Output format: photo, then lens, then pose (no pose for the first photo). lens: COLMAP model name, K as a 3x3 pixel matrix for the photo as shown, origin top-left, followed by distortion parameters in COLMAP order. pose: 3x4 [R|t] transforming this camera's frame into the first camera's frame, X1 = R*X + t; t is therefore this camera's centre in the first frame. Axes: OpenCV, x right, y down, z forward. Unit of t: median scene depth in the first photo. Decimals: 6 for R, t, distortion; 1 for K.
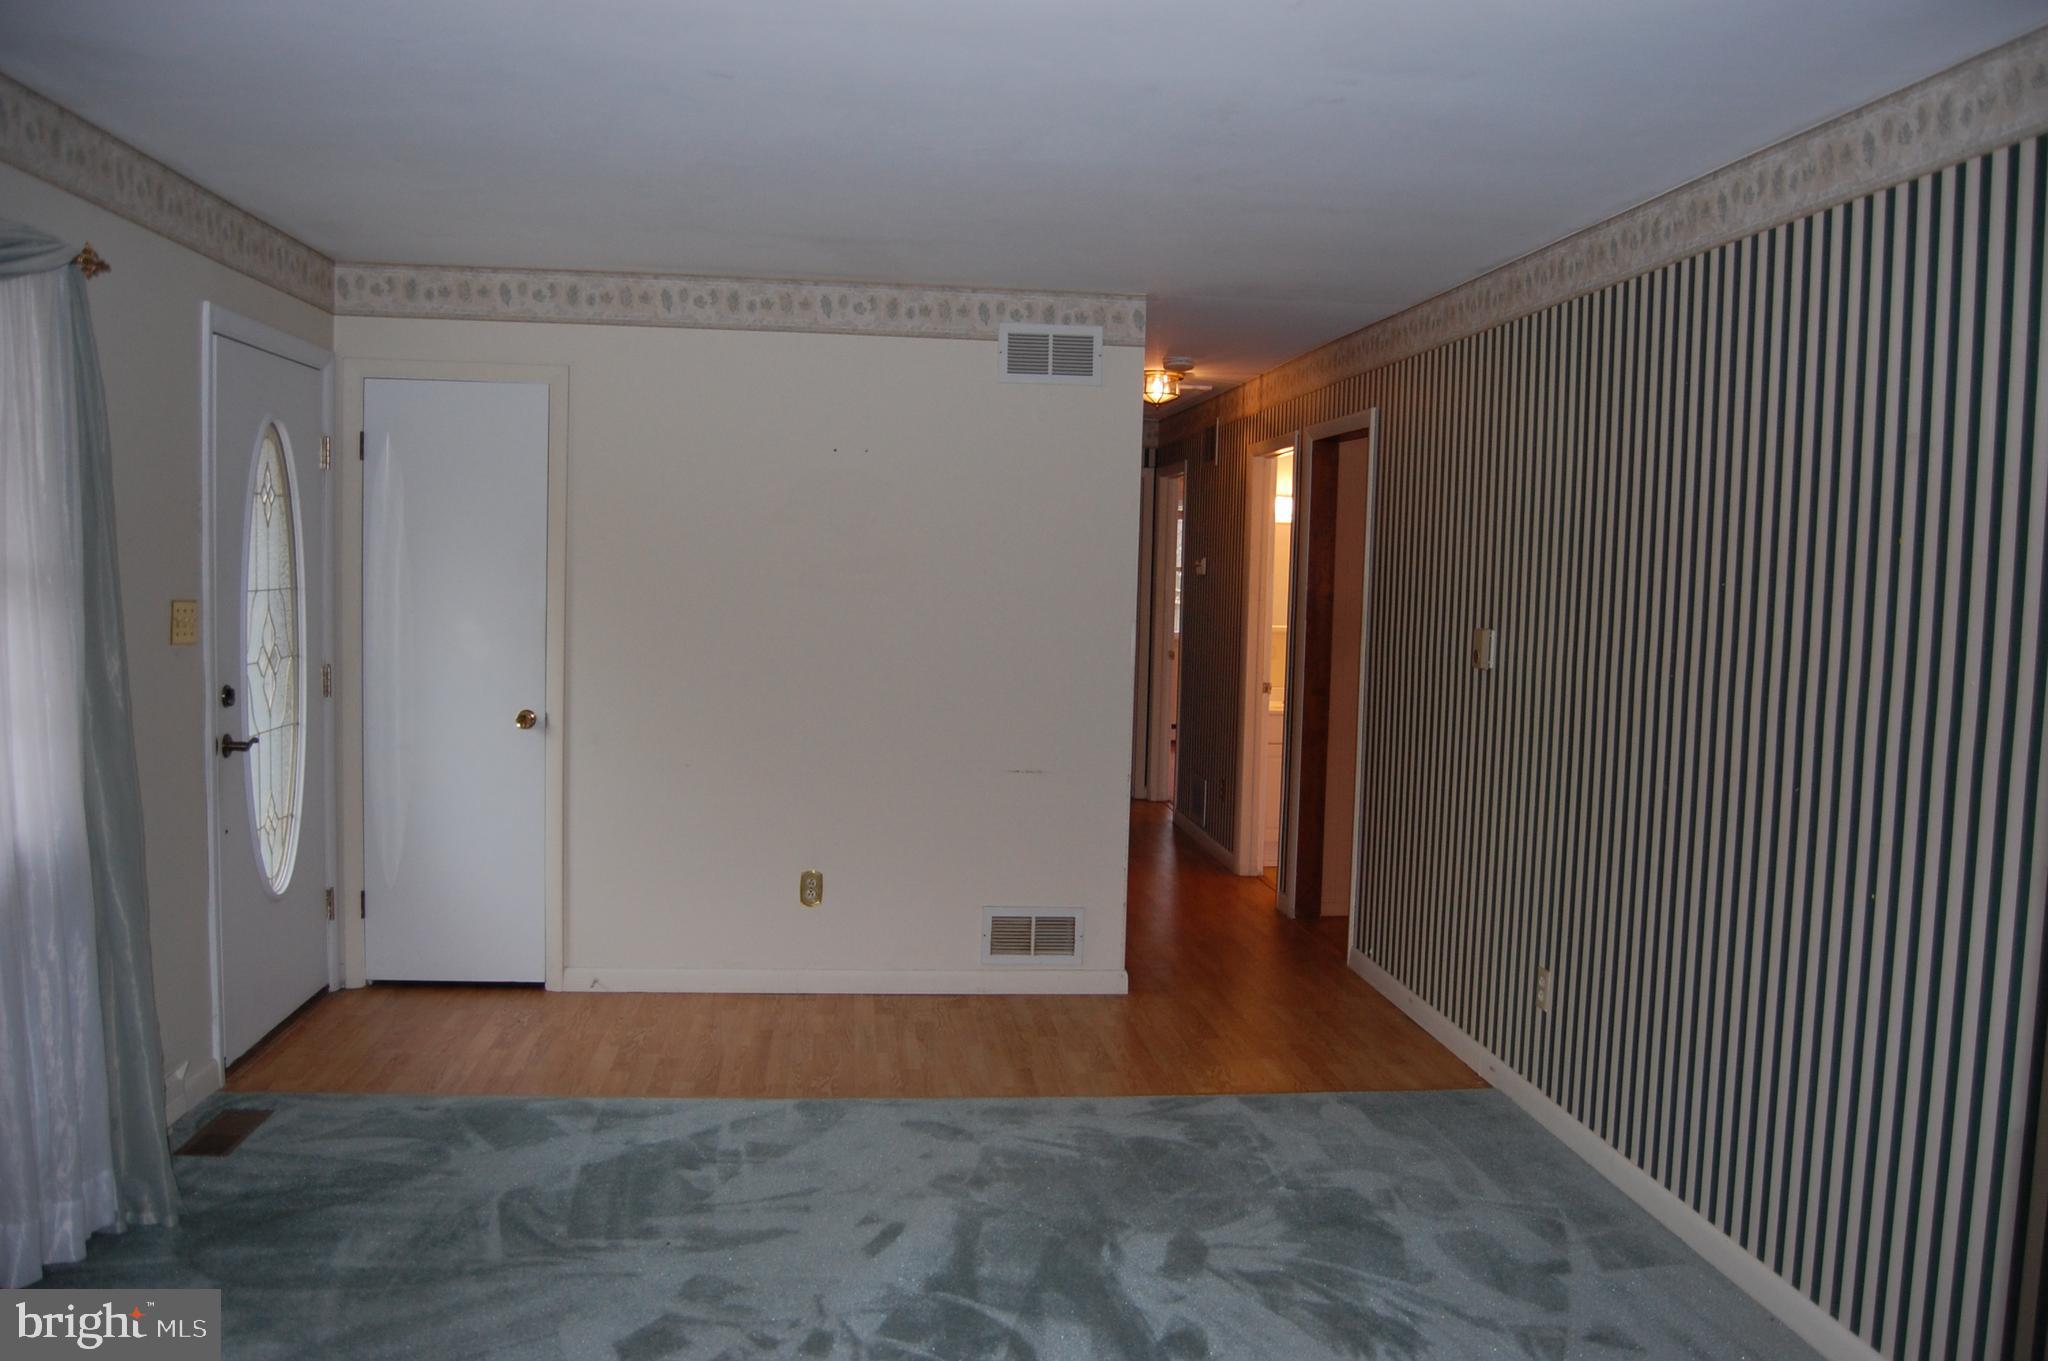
lens RADIAL K [[1608.9, 0, 1030.3], [0, 1608.9, 685.2], [0, 0, 1]] dist [-0.088458, 0.030462]
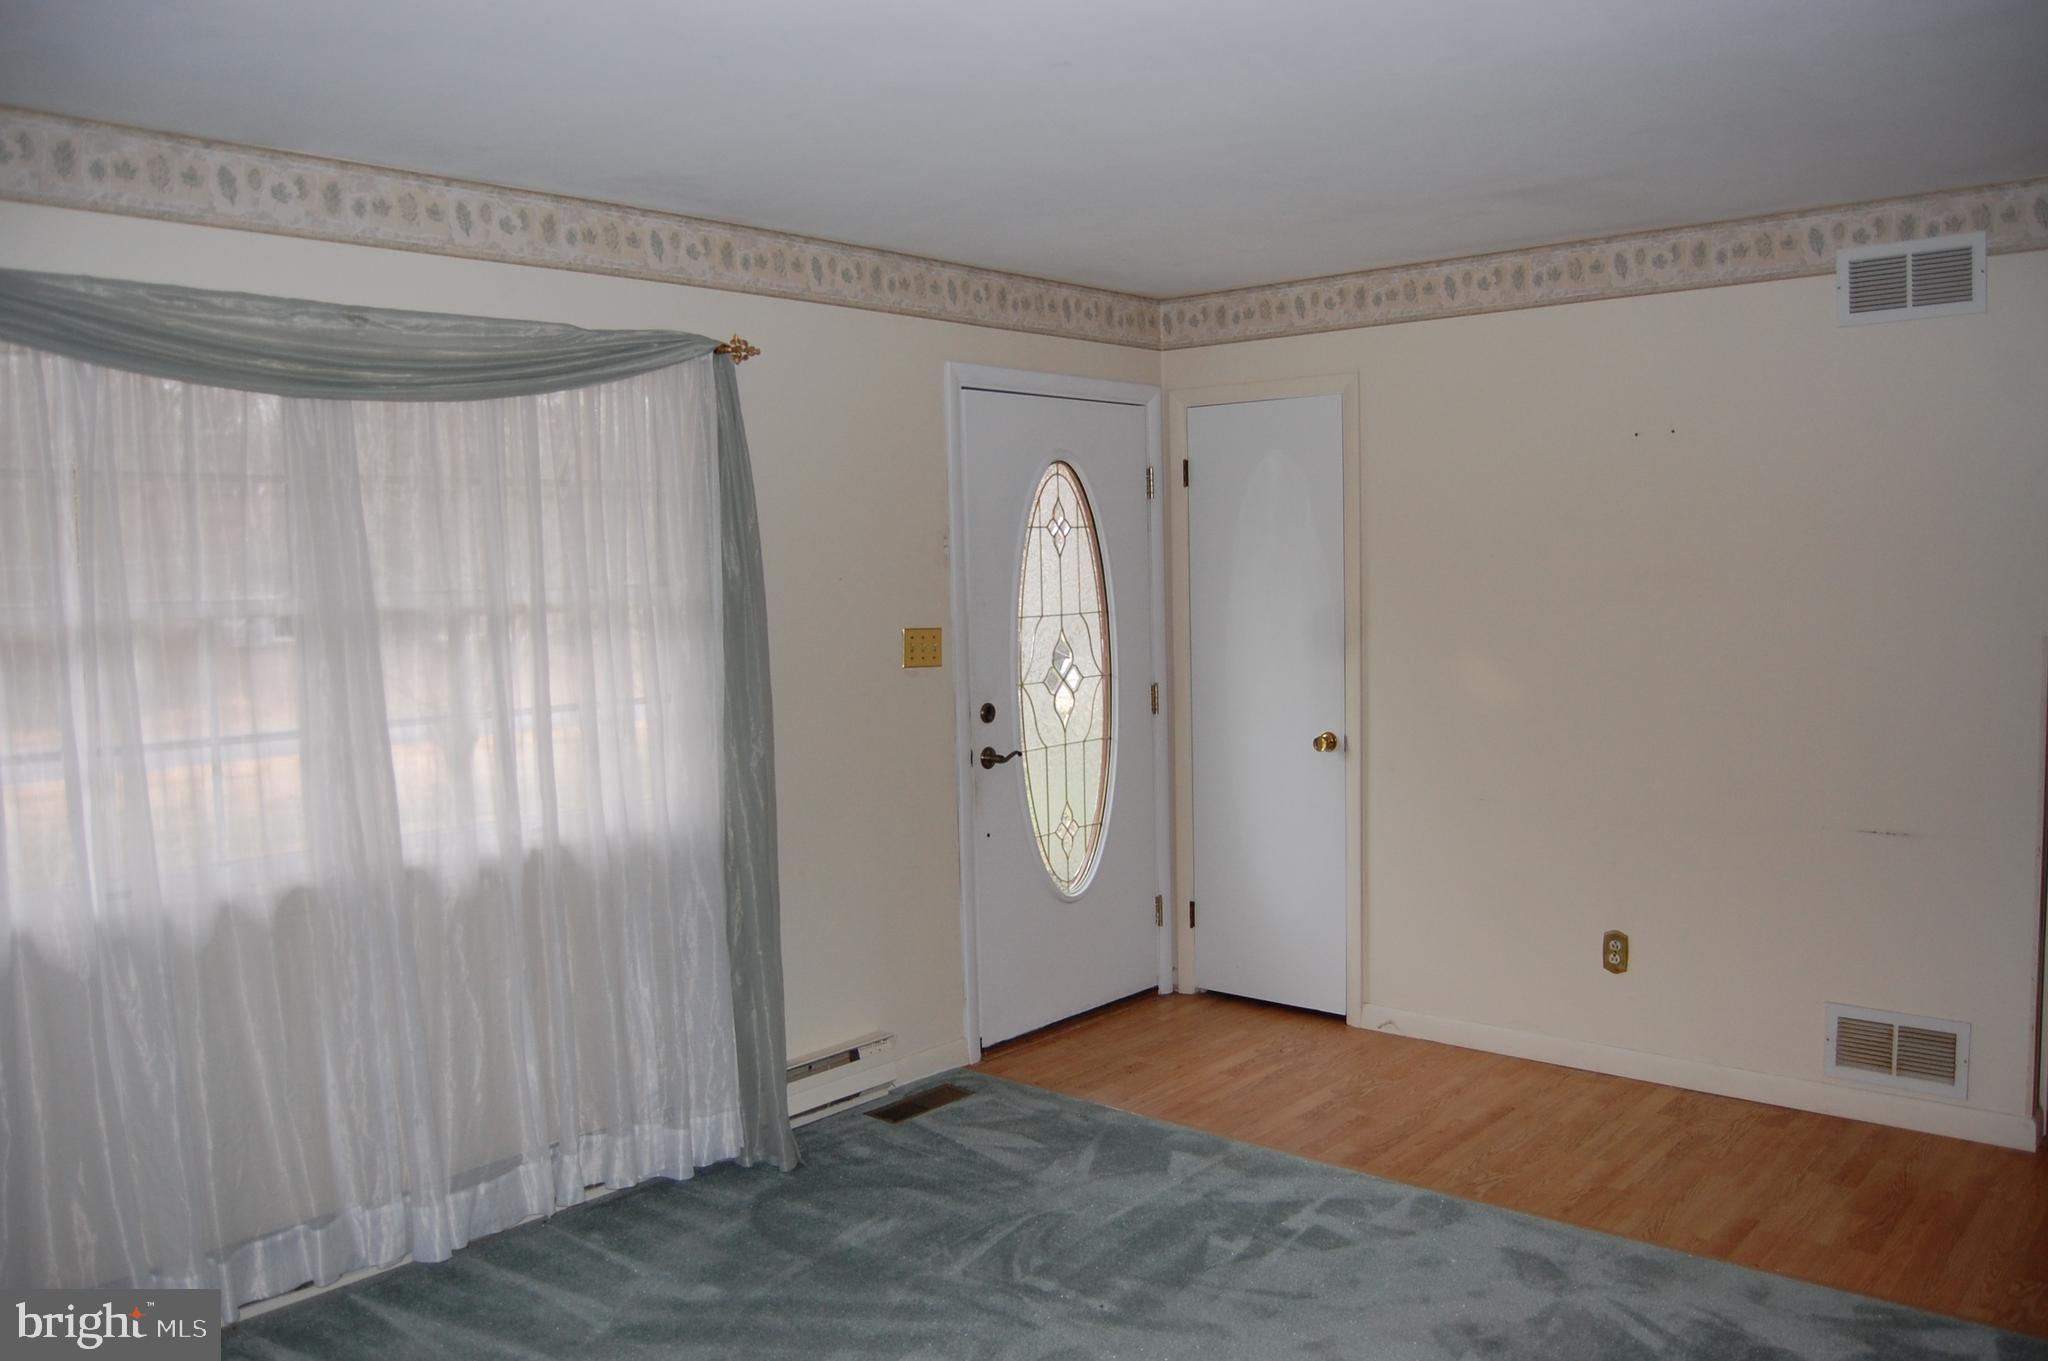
lens RADIAL K [[1608.9, 0, 1024.5], [0, 1608.9, 683.9], [0, 0, 1]] dist [-0.088458, 0.030462]
pose [[0.677693, 0.010794, -0.735266, 0.278881], [-0.013888, 0.999902, 0.001878, -0.013209], [0.735214, 0.008939, 0.677776, 0.206433]]
